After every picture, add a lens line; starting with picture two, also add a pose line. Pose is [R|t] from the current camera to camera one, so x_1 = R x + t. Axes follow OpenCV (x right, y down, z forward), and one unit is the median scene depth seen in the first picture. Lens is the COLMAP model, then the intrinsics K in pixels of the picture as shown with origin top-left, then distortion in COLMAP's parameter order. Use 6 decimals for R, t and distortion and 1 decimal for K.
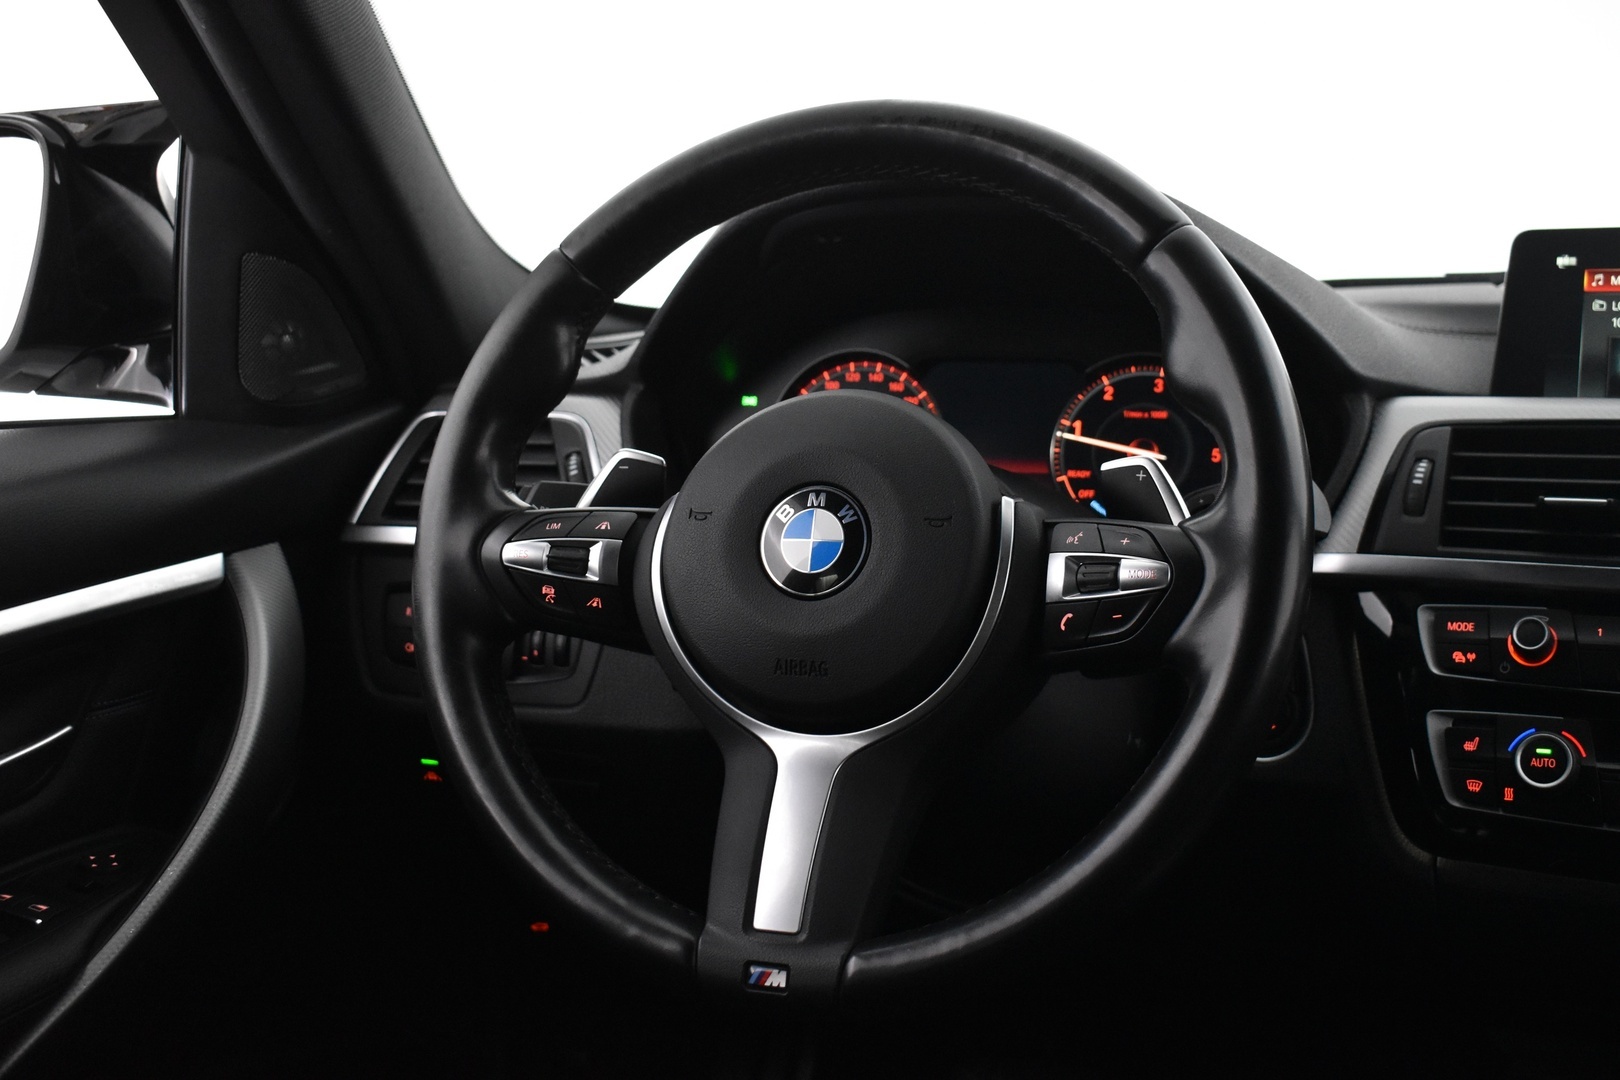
lens RADIAL K [[1902.6, 0, 810.0], [0, 1902.6, 540.0], [0, 0, 1]] dist [-0.059600, 0.014039]
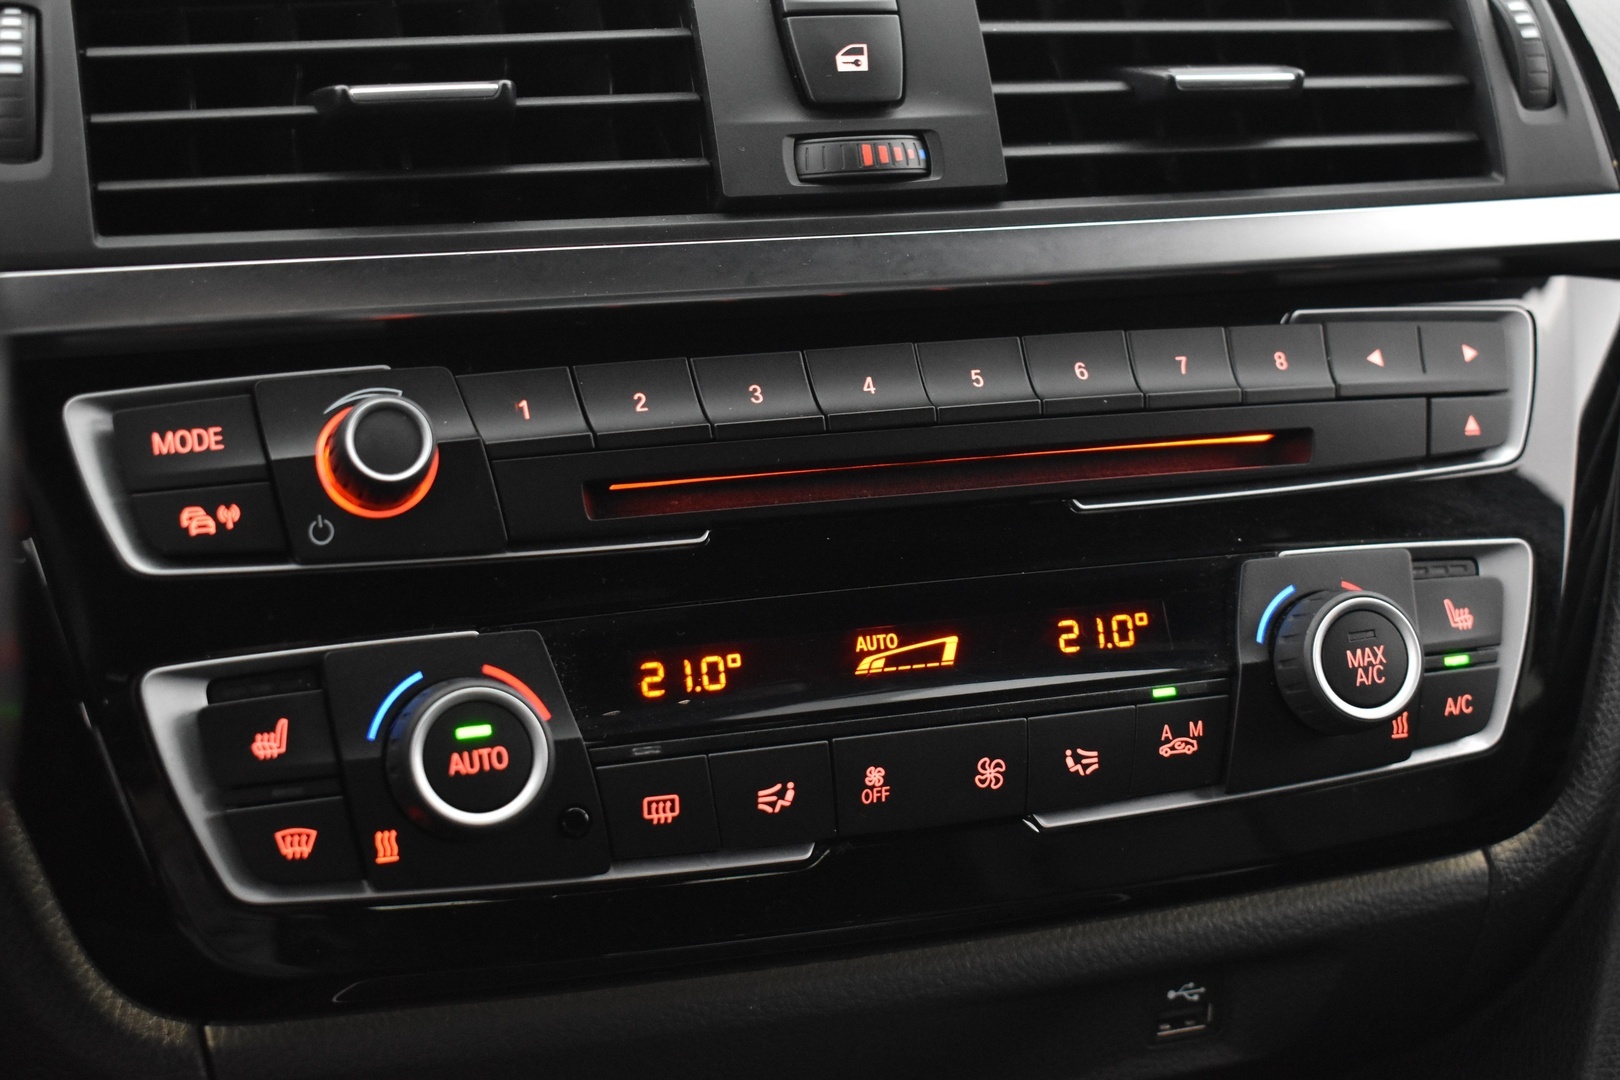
lens RADIAL K [[2569.1, 0, 810.0], [0, 2569.1, 540.0], [0, 0, 1]] dist [-0.017269, -0.018276]
pose [[0.696127, -0.182167, 0.694423, 0.065849], [0.078103, 0.980747, 0.178983, -0.018262], [-0.713658, -0.070358, 0.696952, 0.545228]]
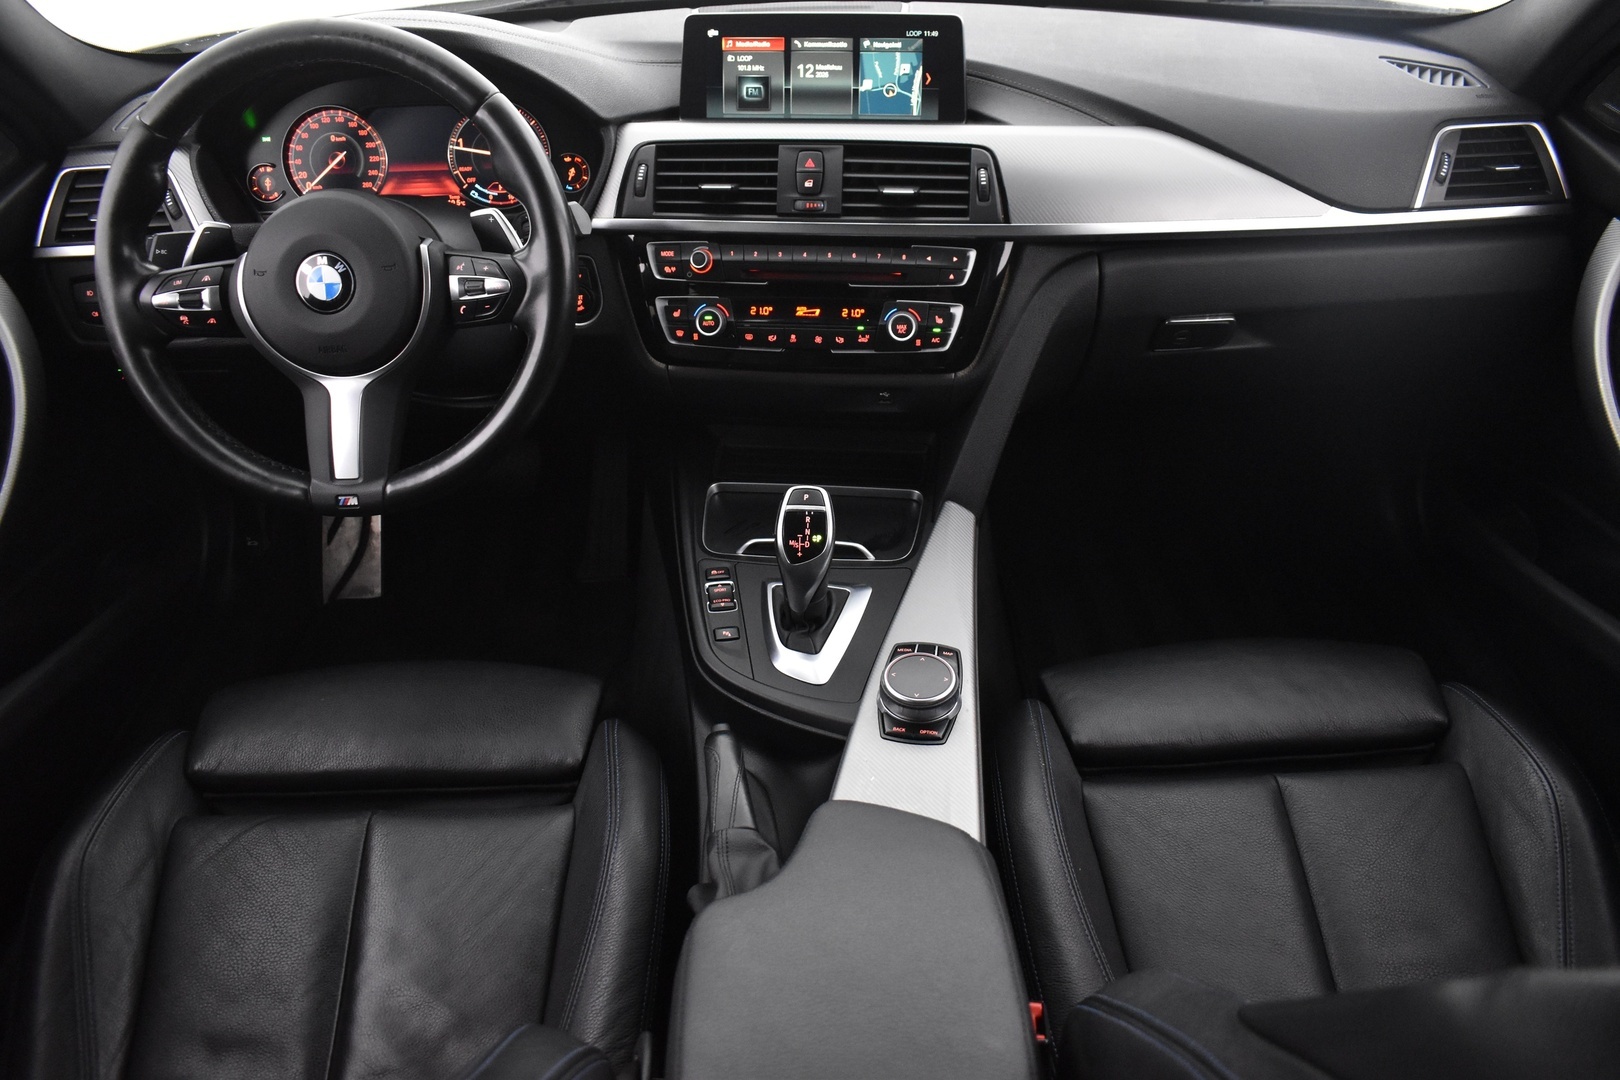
lens RADIAL K [[1261.0, 0, 842.6], [0, 1261.0, 535.9], [0, 0, 1]] dist [-0.107067, 0.001120]
pose [[0.926502, -0.205224, 0.315401, 0.037130], [0.048313, 0.896124, 0.441167, -0.263409], [-0.373177, -0.393504, 0.840175, -0.301957]]
